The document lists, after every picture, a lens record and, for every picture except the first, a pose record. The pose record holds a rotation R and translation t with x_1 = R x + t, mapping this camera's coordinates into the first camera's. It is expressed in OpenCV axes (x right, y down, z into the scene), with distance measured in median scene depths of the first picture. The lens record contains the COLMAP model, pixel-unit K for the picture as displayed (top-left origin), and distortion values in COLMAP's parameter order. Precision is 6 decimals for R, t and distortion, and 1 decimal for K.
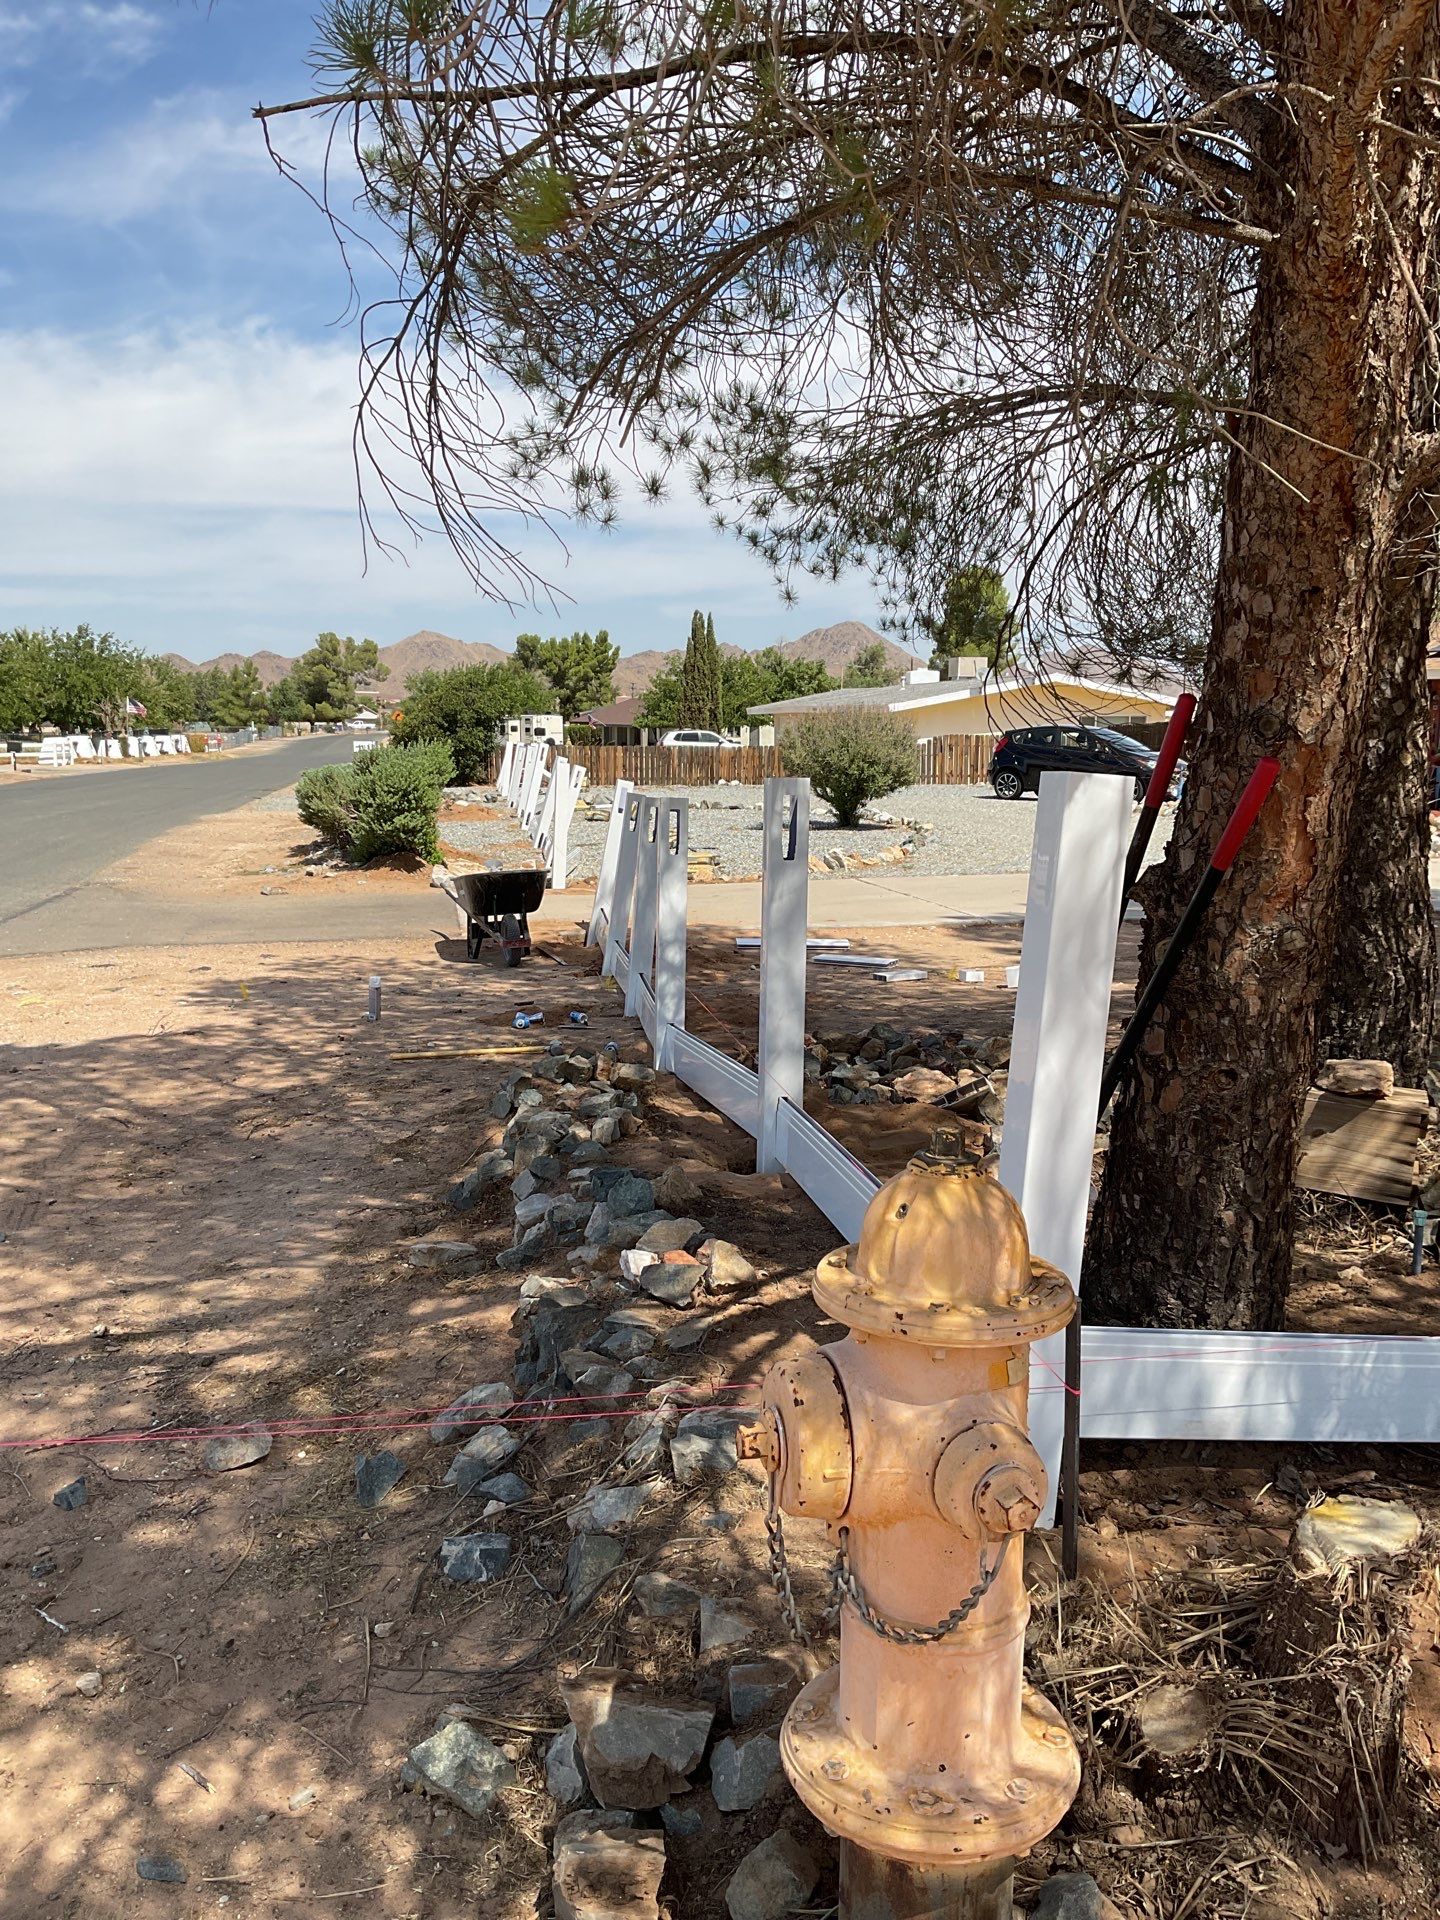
lens RADIAL K [[1582.7, 0, 711.8], [0, 1582.7, 950.1], [0, 0, 1]] dist [0.060560, -0.106496]
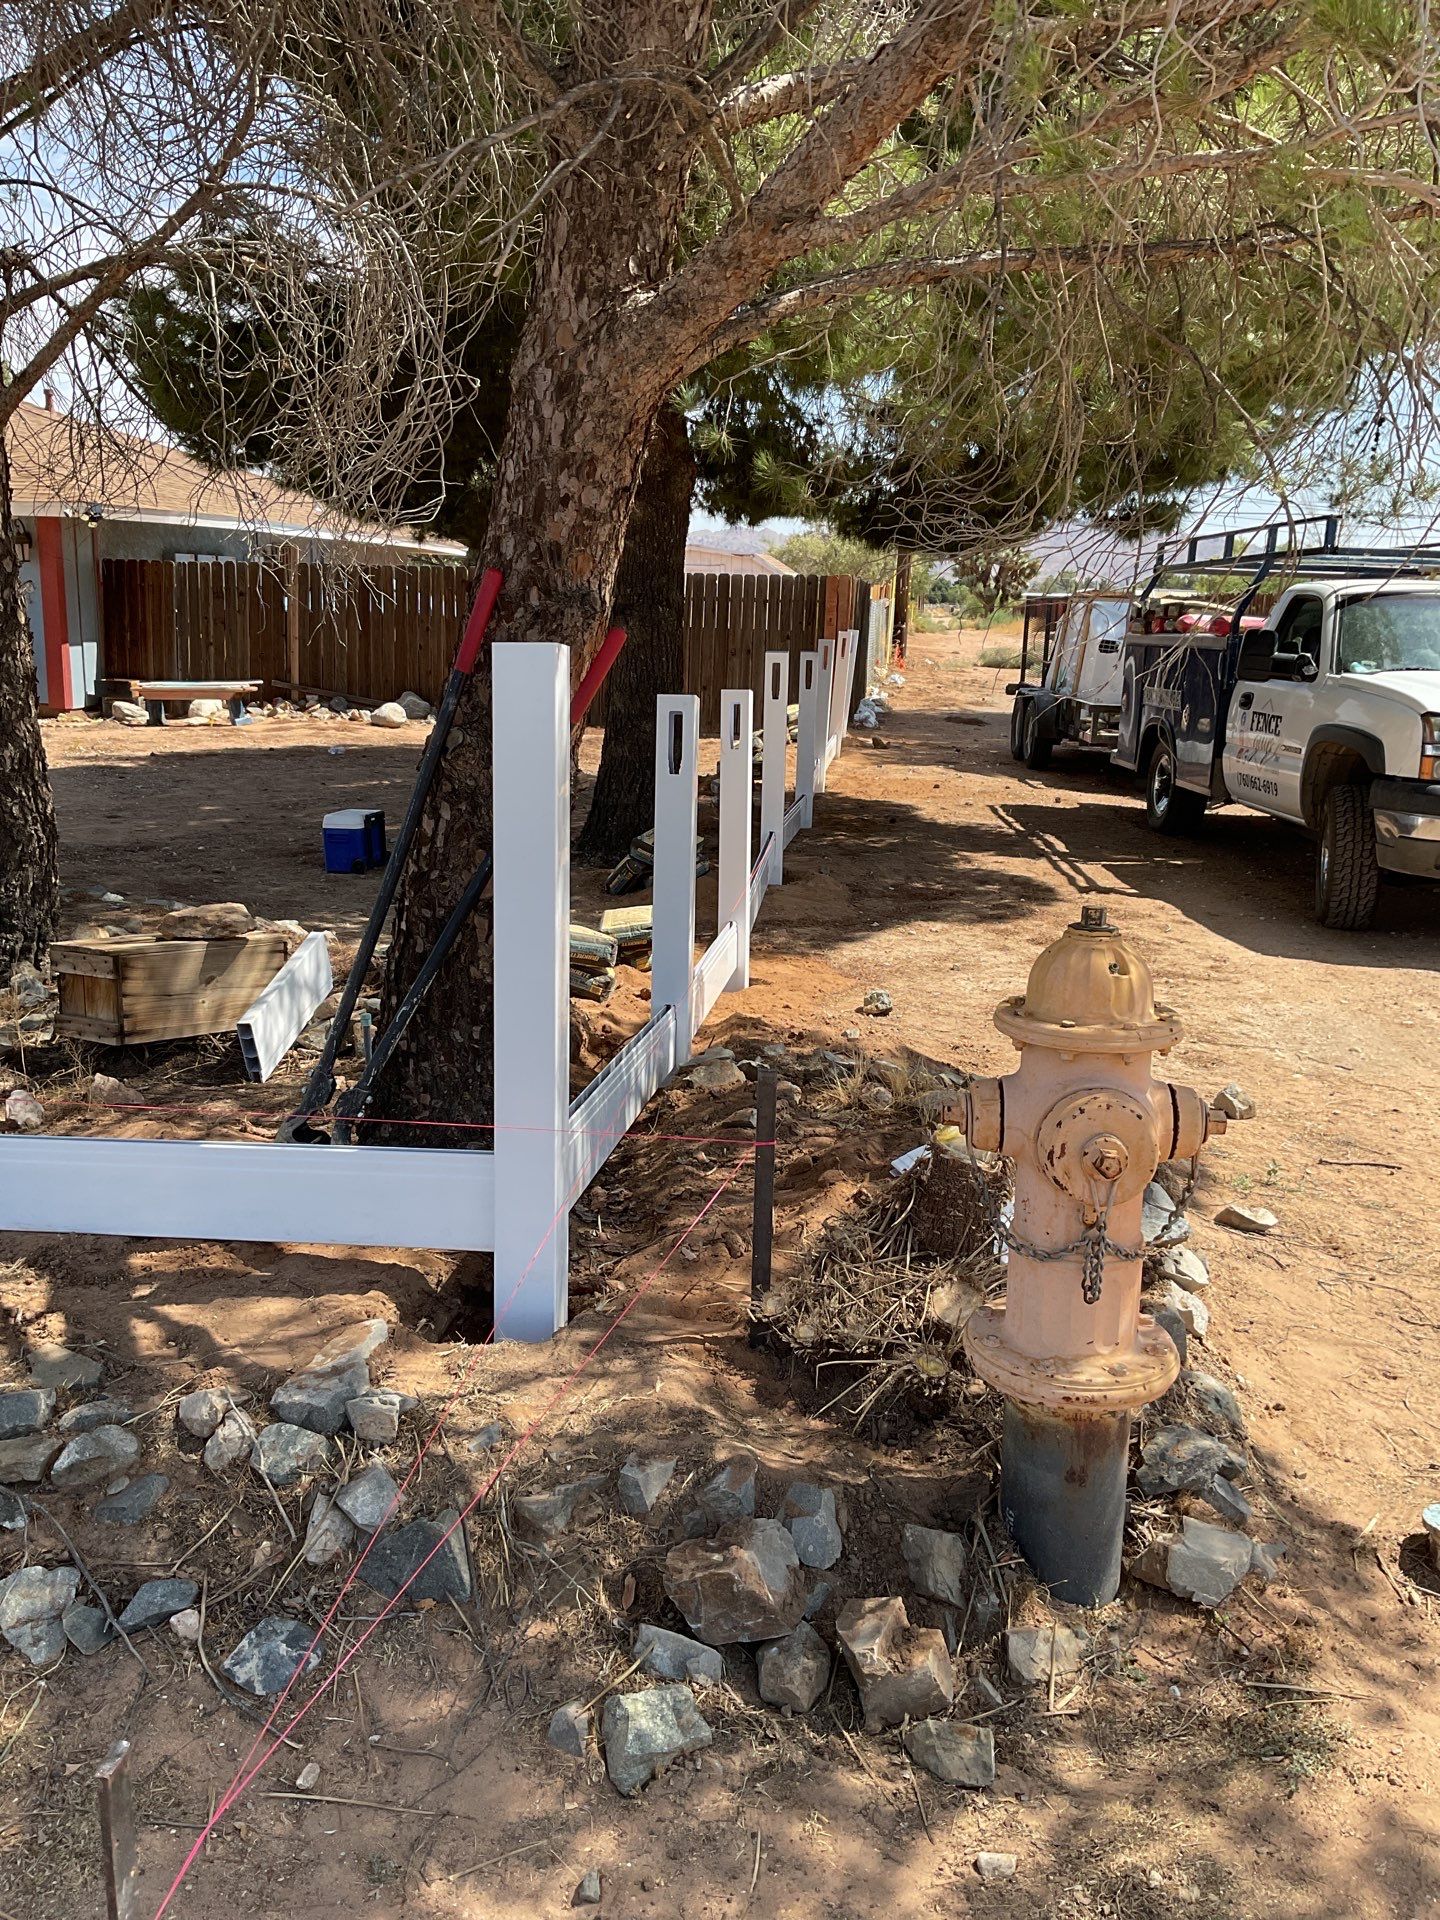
lens RADIAL K [[1582.7, 0, 708.9], [0, 1582.7, 951.4], [0, 0, 1]] dist [0.060560, -0.106496]
pose [[0.301775, -0.194504, 0.933327, -0.401932], [0.104534, 0.979816, 0.170393, -0.039302], [-0.947631, 0.046144, 0.316016, 0.282799]]
